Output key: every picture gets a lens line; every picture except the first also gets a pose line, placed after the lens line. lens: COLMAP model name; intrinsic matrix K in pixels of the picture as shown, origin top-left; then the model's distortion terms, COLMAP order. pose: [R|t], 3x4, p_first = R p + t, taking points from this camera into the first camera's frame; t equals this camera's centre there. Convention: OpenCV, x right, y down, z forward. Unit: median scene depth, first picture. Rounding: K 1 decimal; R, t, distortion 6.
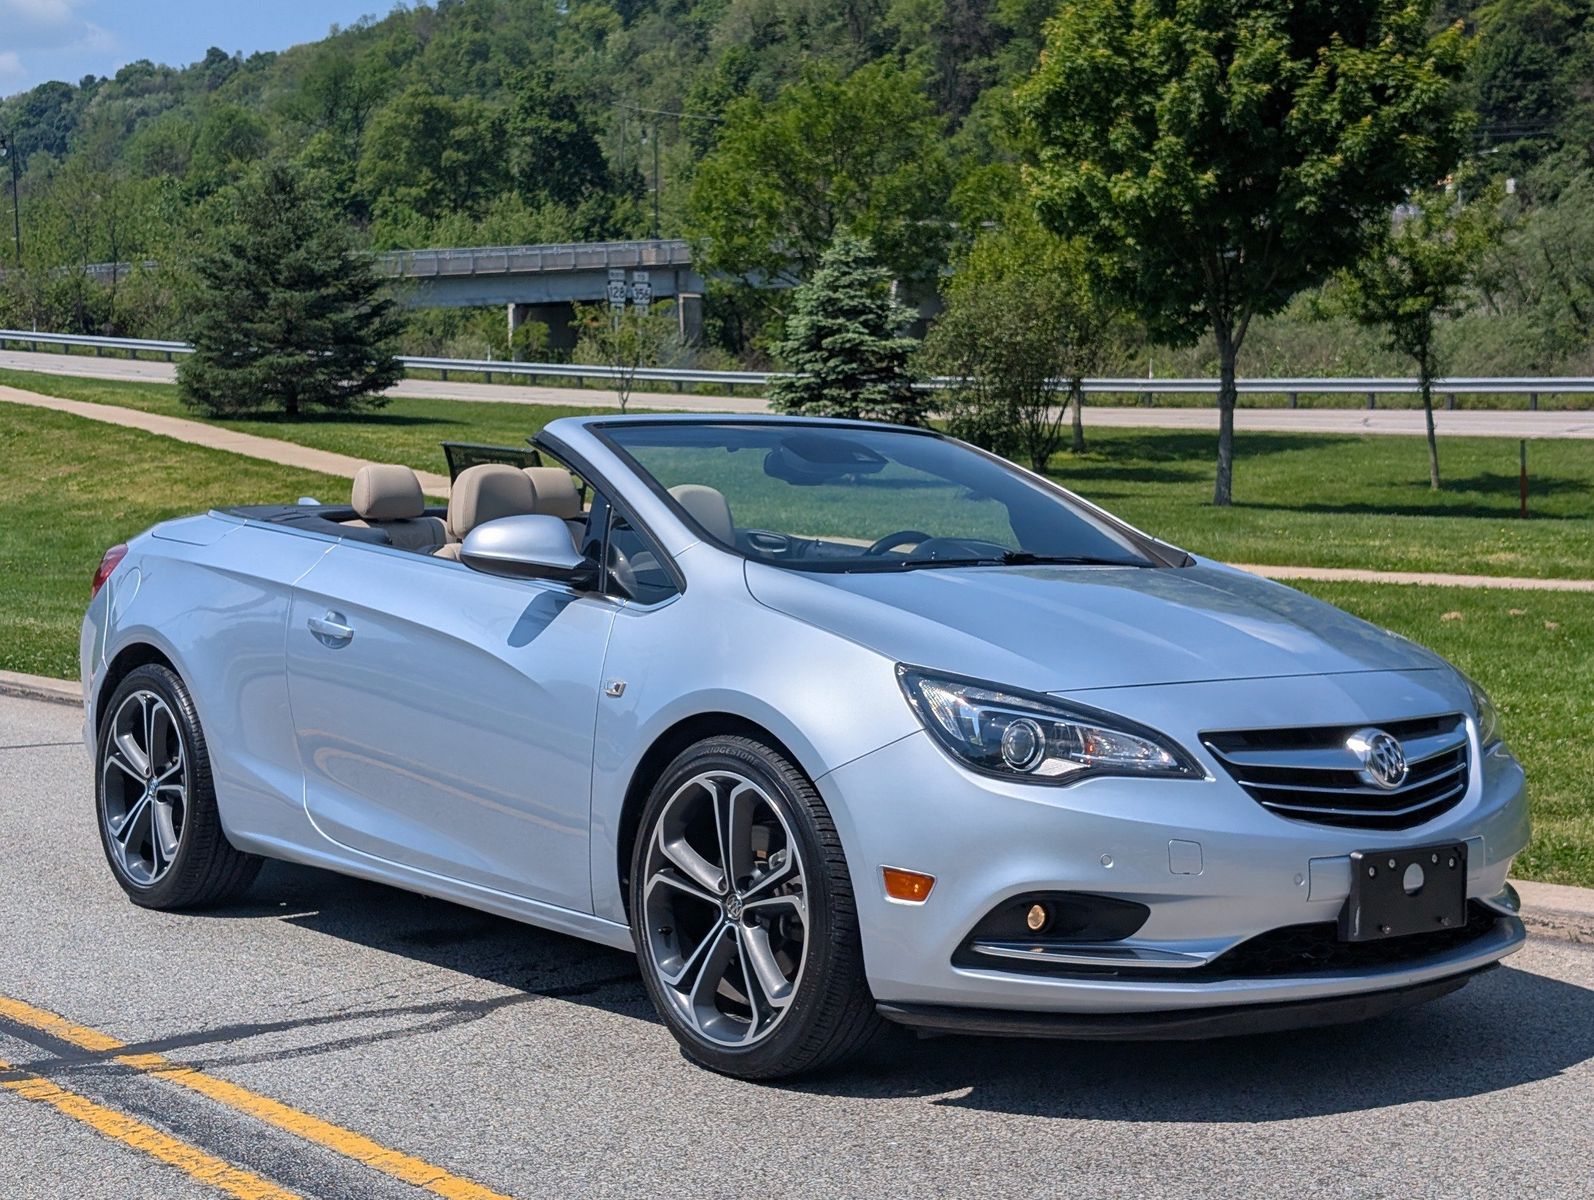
lens RADIAL K [[2491.6, 0, 792.6], [0, 2491.6, 651.2], [0, 0, 1]] dist [0.076669, 0.000000]
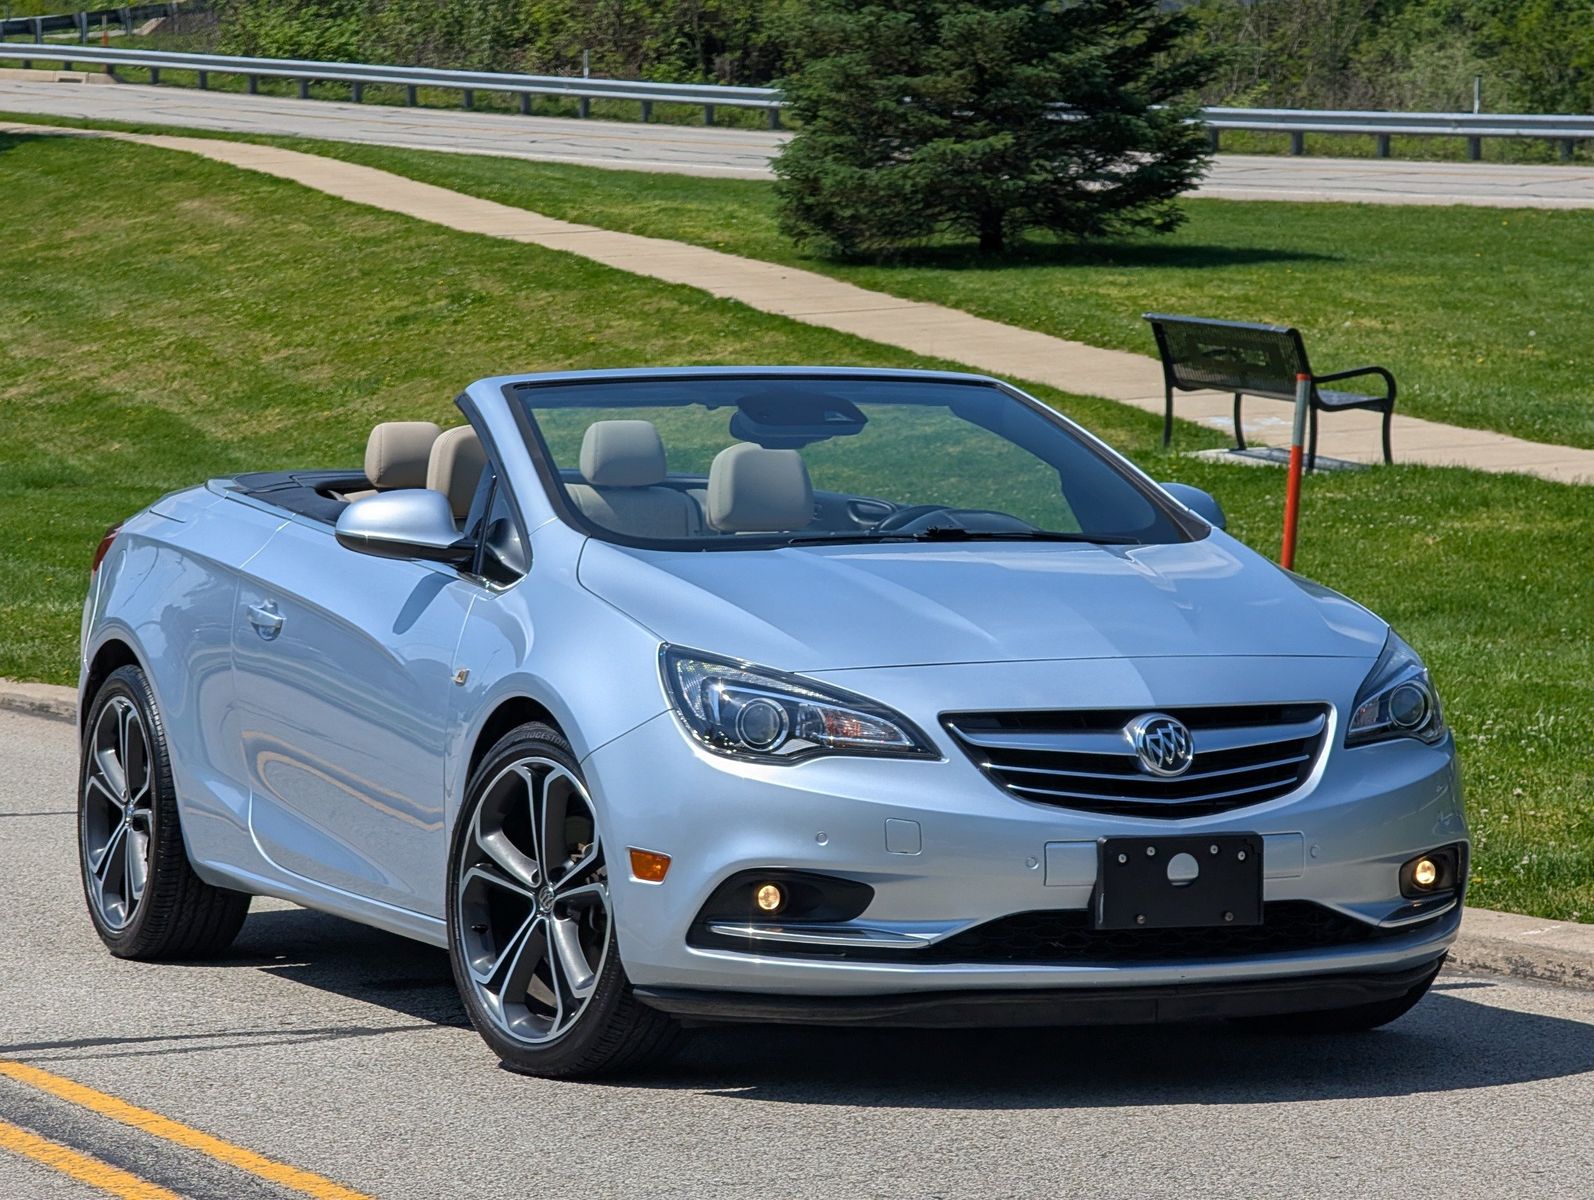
lens RADIAL K [[5669.8, 0, 770.7], [0, 5669.8, 618.2], [0, 0, 1]] dist [0.311377, 0.000000]
pose [[0.962030, -0.000534, -0.272944, 0.141172], [-0.005431, 0.999763, -0.021099, 0.008588], [0.272890, 0.021780, 0.961799, -0.230802]]
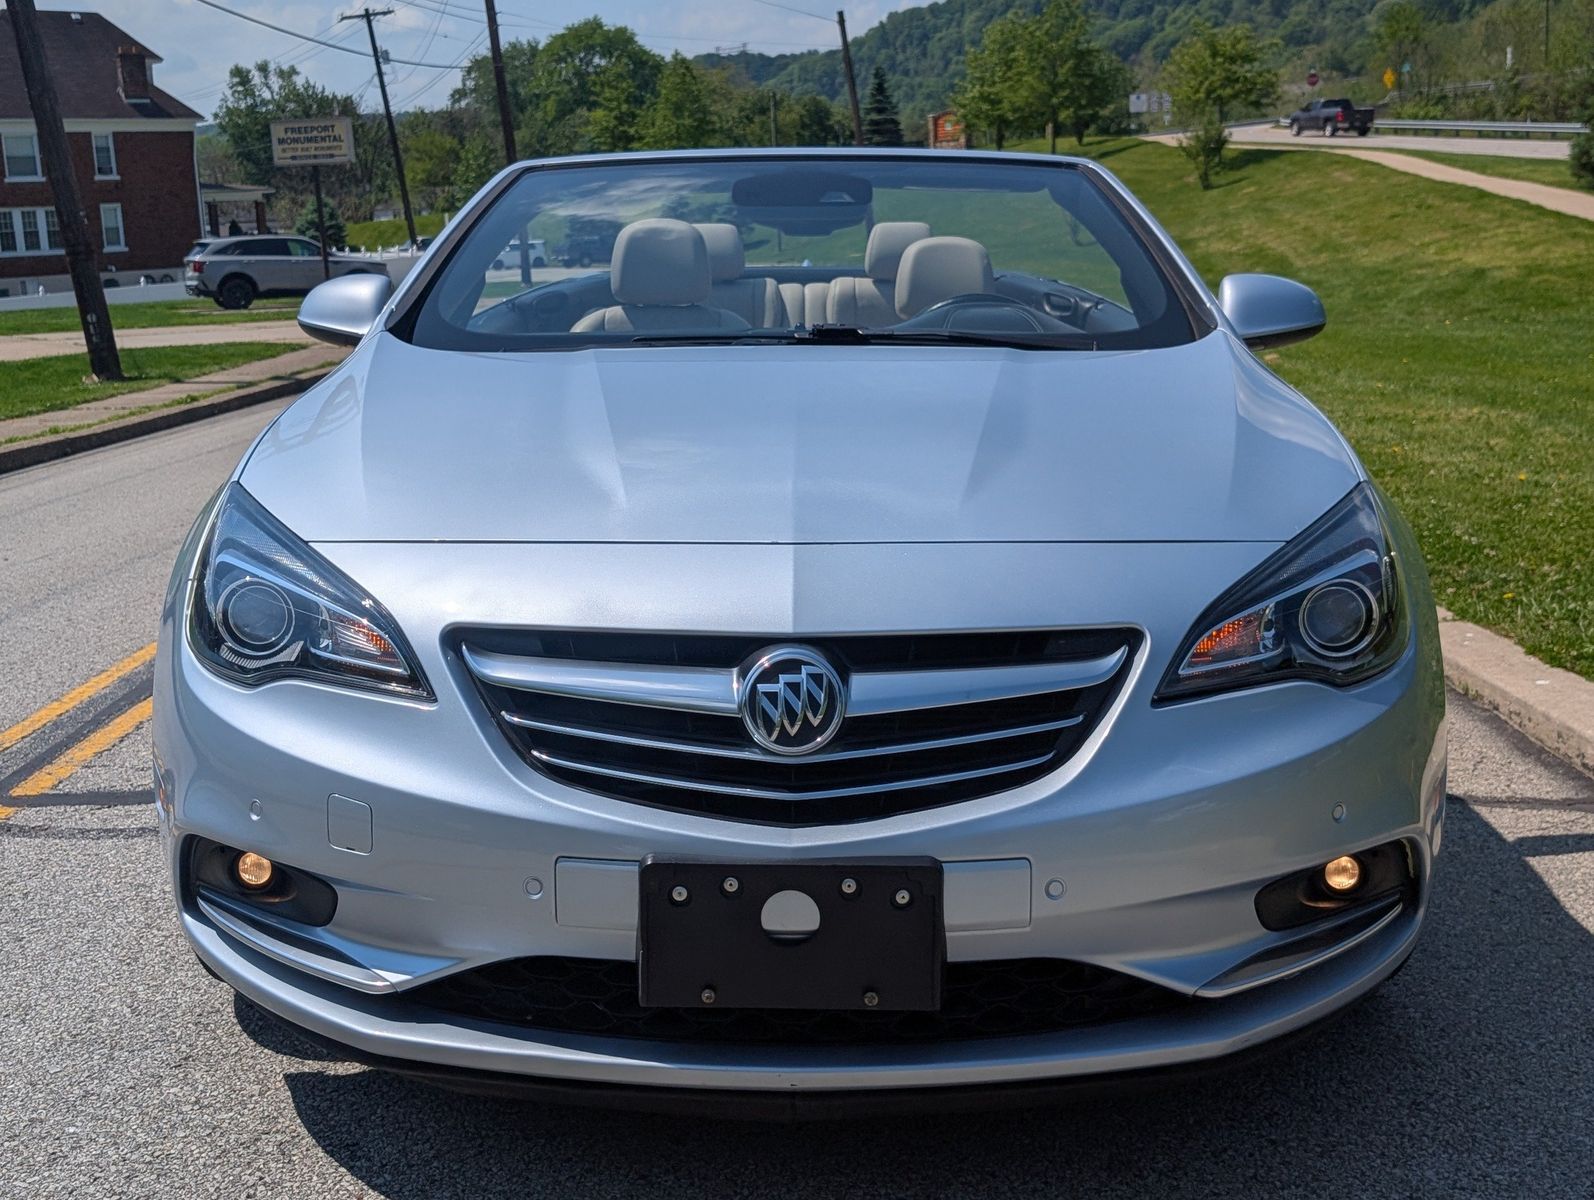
lens RADIAL K [[1888.7, 0, 792.0], [0, 1888.7, 605.2], [0, 0, 1]] dist [0.005334, 0.000000]
pose [[0.770940, 0.105093, -0.628177, 0.105071], [-0.029516, 0.991128, 0.129590, -0.007261], [0.636223, -0.081365, 0.767203, 0.138846]]
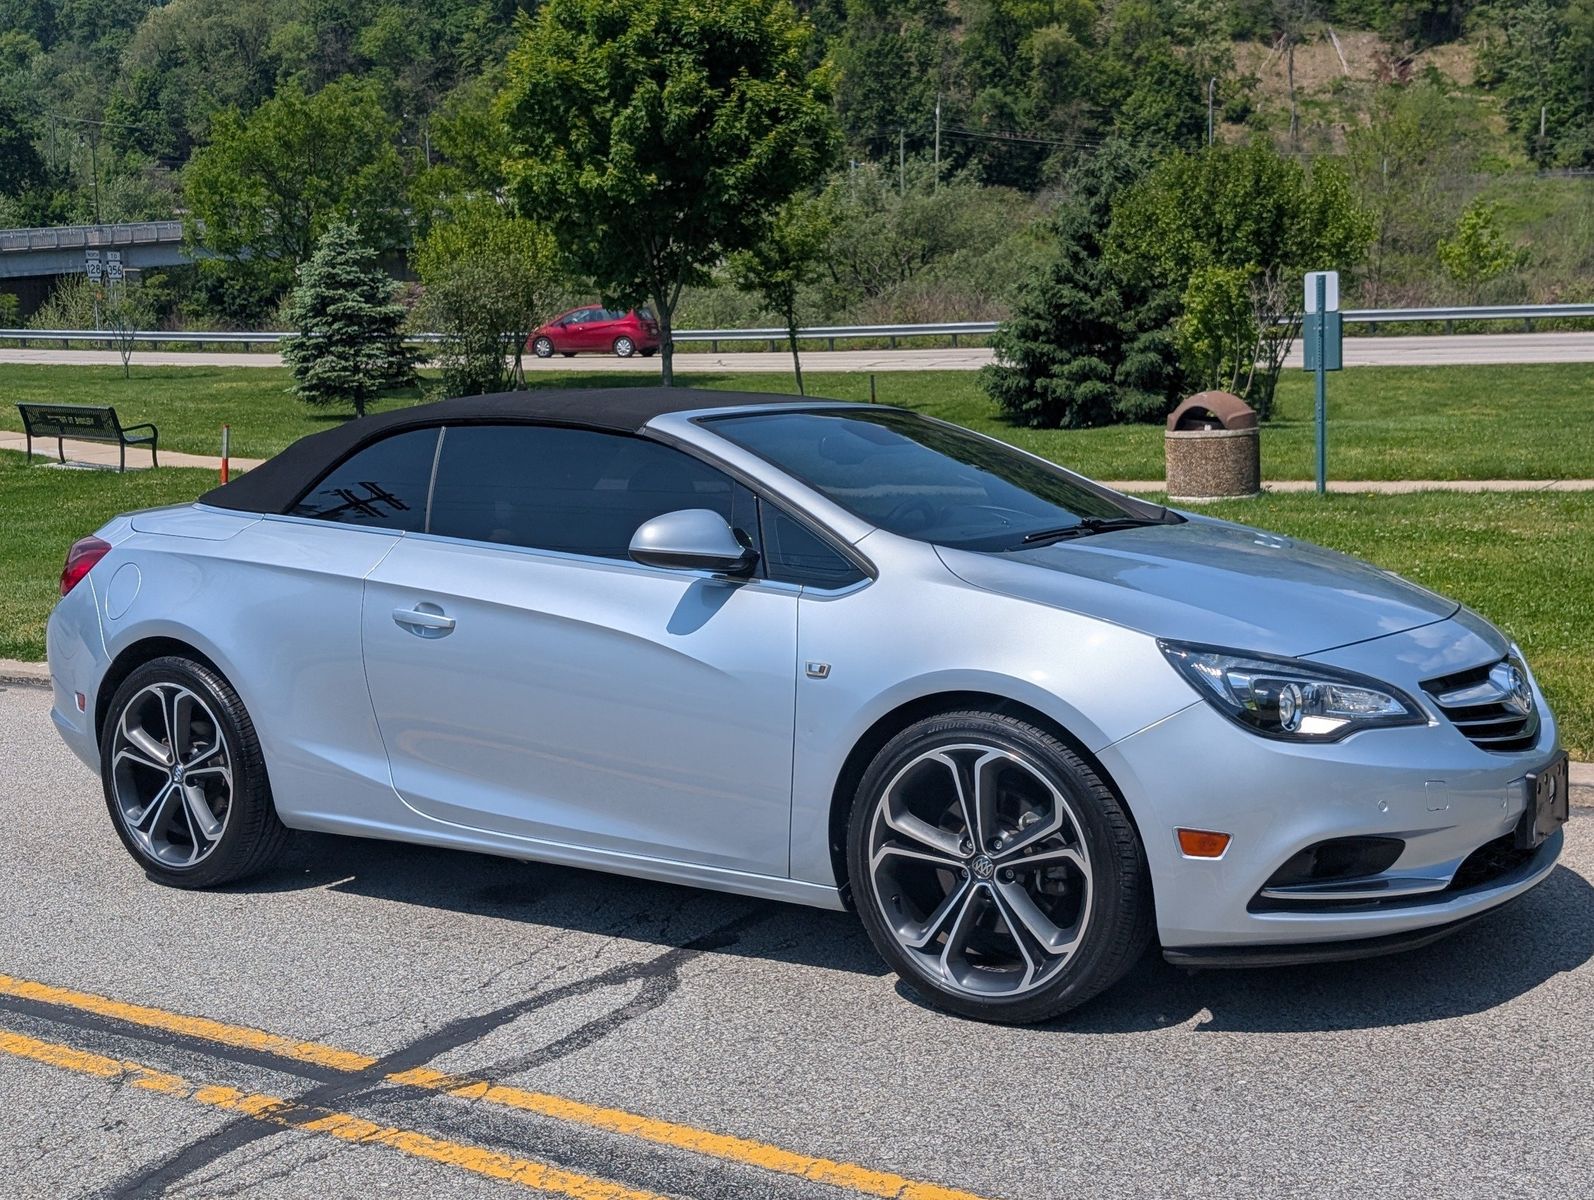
lens RADIAL K [[1888.7, 0, 798.6], [0, 1888.7, 586.1], [0, 0, 1]] dist [0.005334, 0.000000]
pose [[0.953680, -0.063042, 0.294144, -0.071850], [0.054964, 0.997851, 0.035658, -0.011560], [-0.295760, -0.017839, 0.955096, 0.051917]]
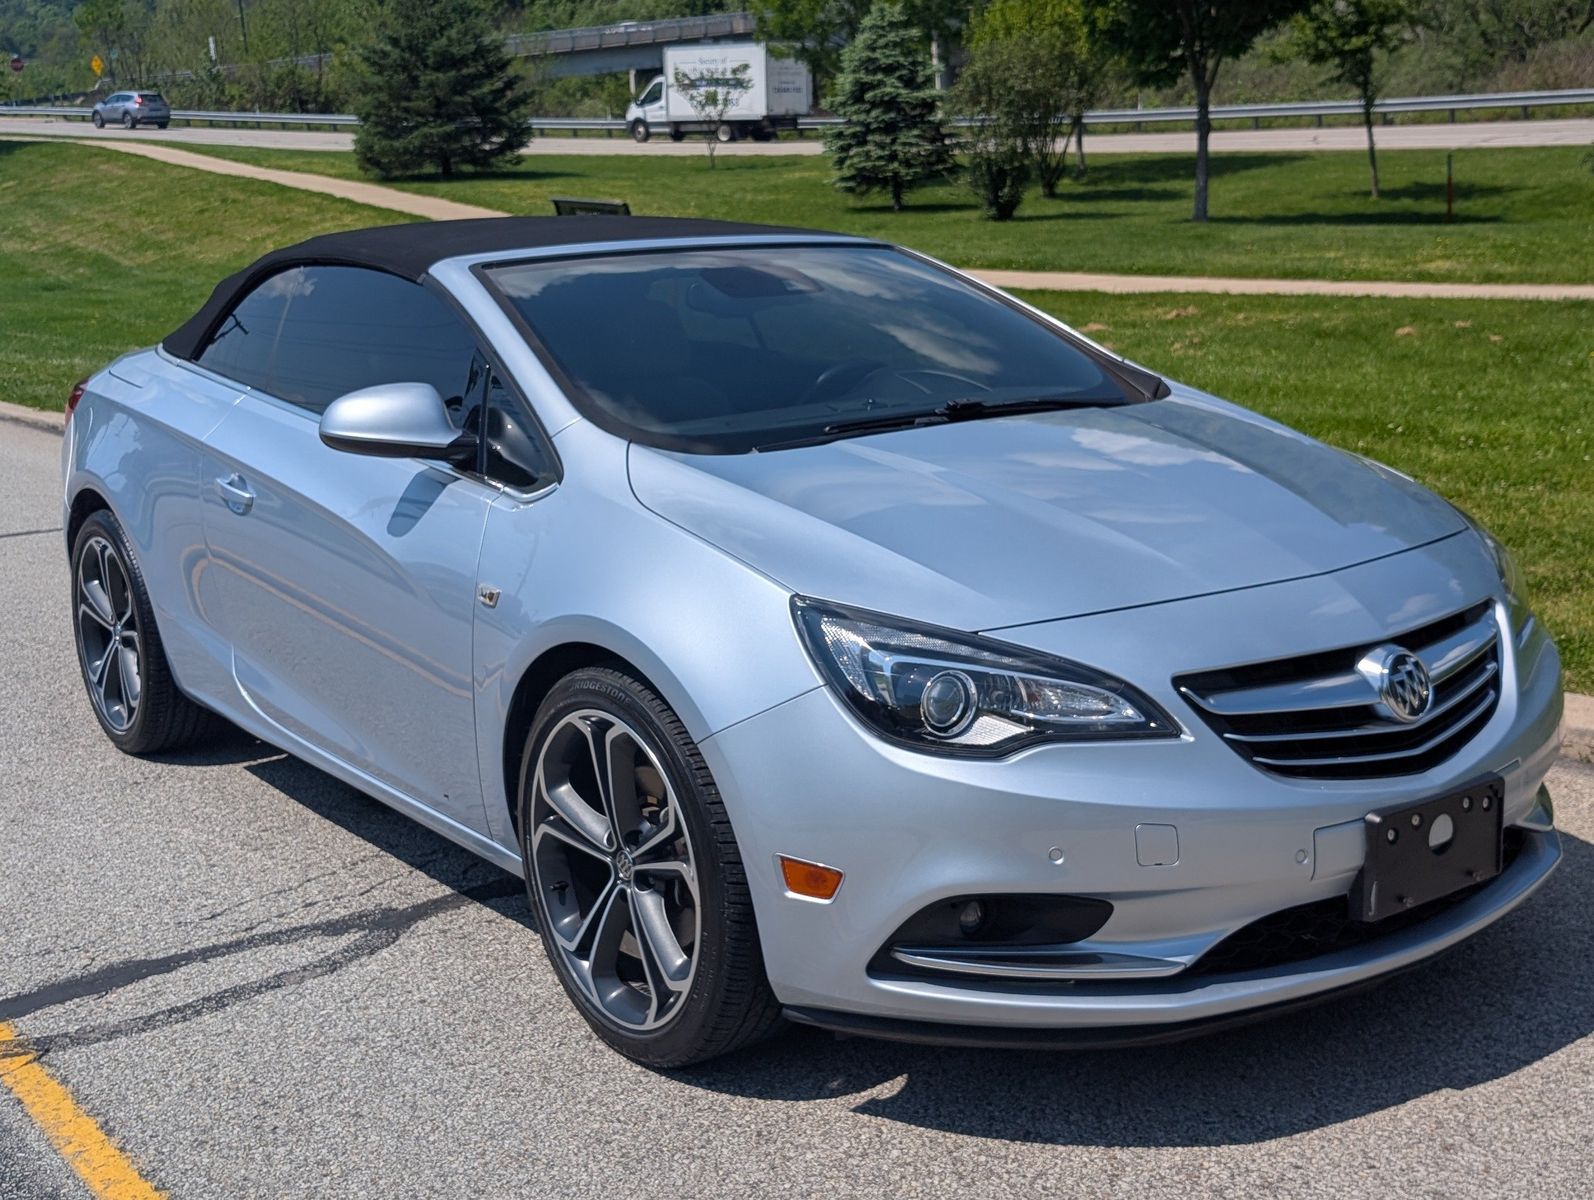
lens RADIAL K [[1888.7, 0, 788.8], [0, 1888.7, 631.8], [0, 0, 1]] dist [0.005334, 0.000000]
pose [[0.998256, -0.035072, -0.047484, 0.014188], [0.042023, 0.987122, 0.154353, -0.015647], [0.041459, -0.156080, 0.986874, 0.082177]]
